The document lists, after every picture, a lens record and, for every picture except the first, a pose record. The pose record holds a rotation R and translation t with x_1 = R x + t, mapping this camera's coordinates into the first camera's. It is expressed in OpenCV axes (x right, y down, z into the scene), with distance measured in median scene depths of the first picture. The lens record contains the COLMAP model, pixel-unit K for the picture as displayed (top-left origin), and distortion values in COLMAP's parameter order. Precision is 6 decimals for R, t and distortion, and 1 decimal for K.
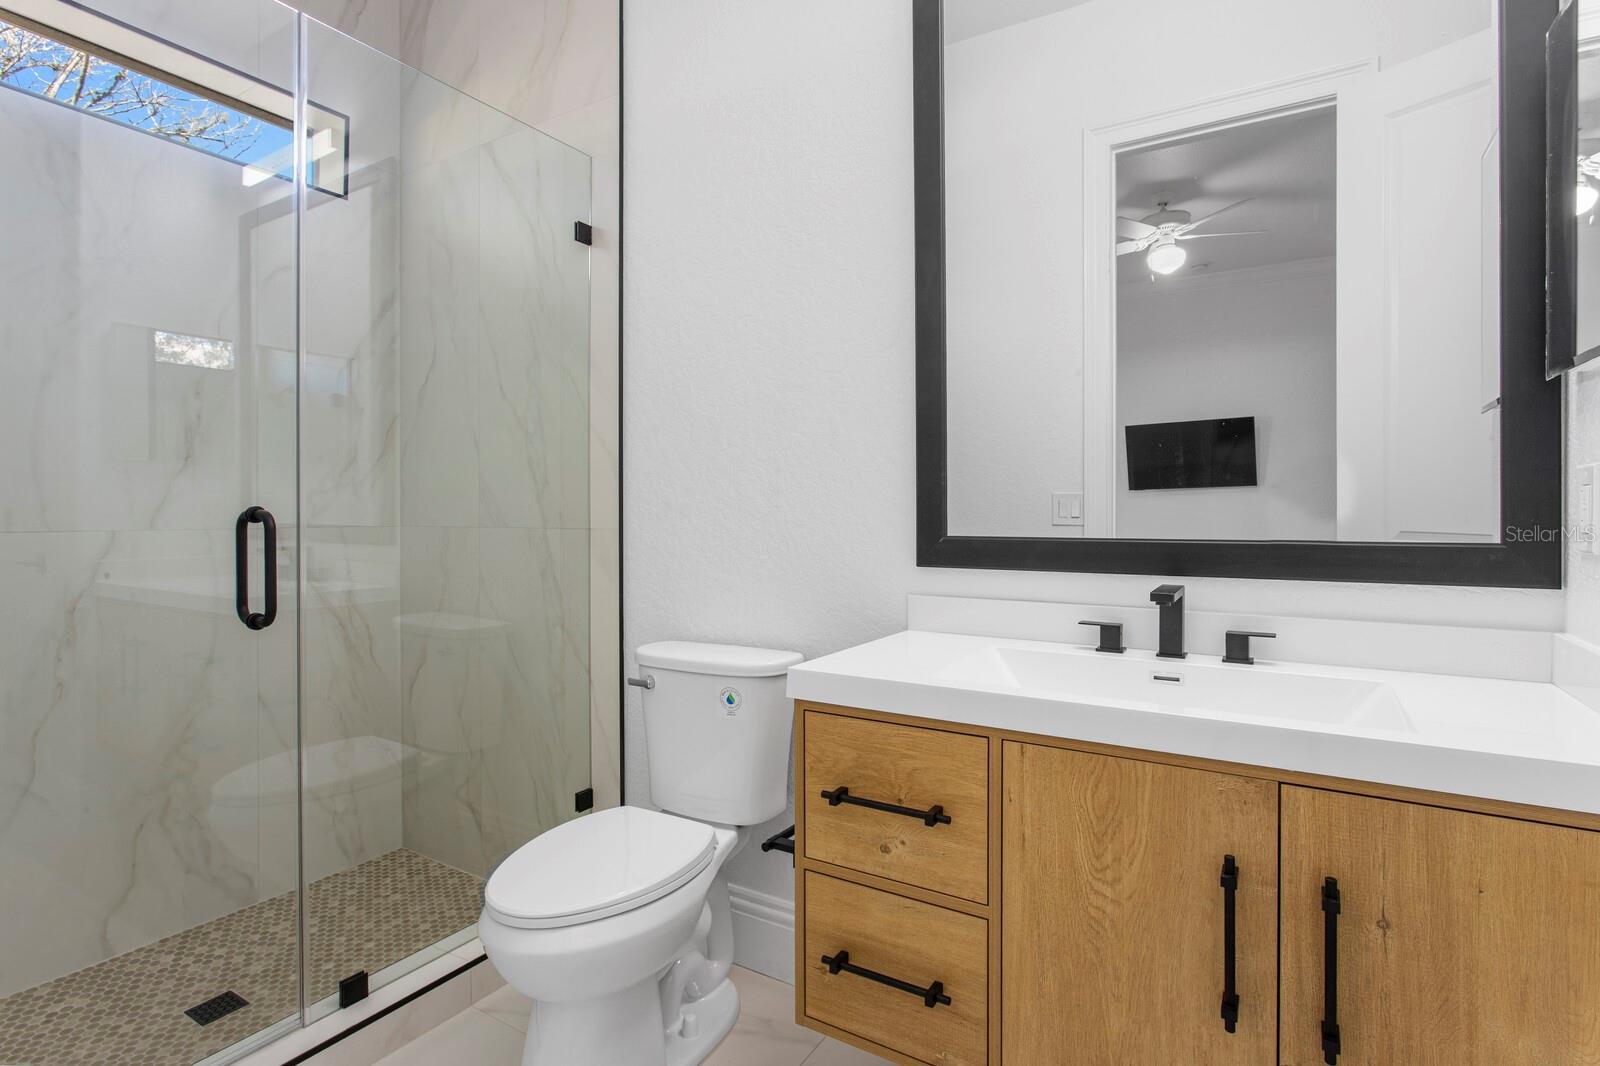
lens RADIAL K [[821.1, 0, 798.6], [0, 821.1, 524.1], [0, 0, 1]] dist [0.001028, 0.003885]
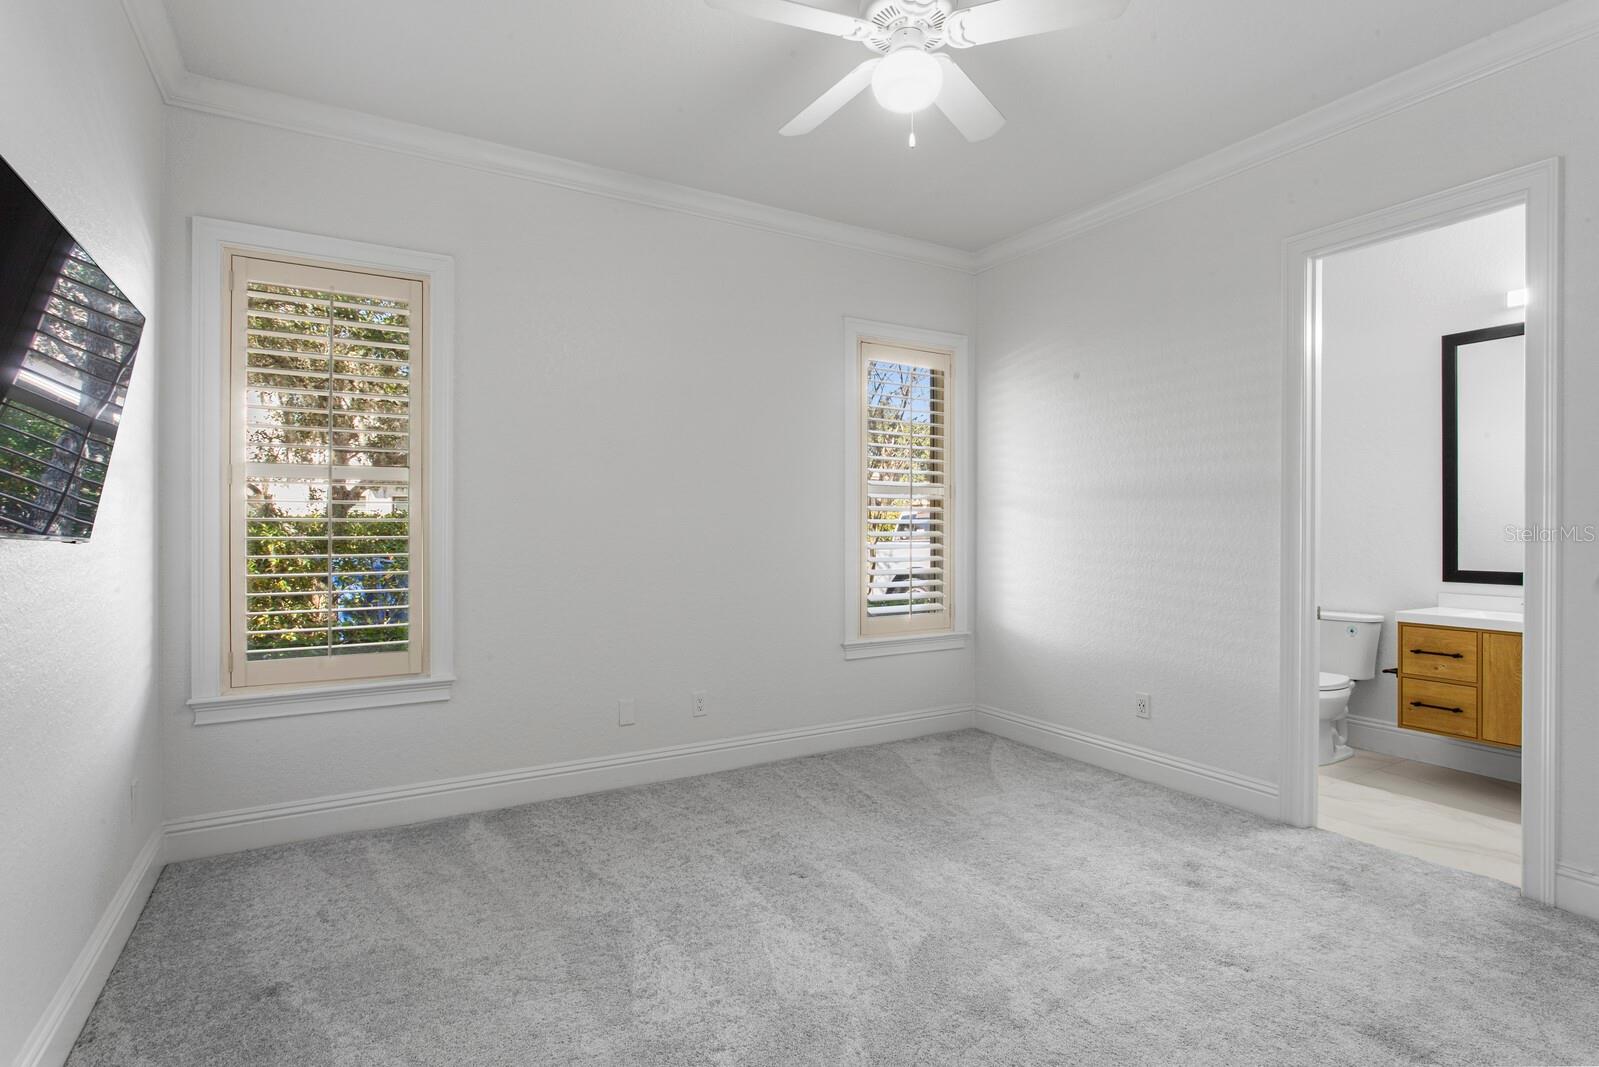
lens RADIAL K [[820.6, 0, 797.5], [0, 820.6, 533.4], [0, 0, 1]] dist [0.001028, 0.003885]
pose [[0.891681, 0.002249, -0.452659, -0.693849], [-0.008259, 0.999902, -0.011301, -0.076277], [0.452589, 0.013815, 0.891612, -3.122754]]
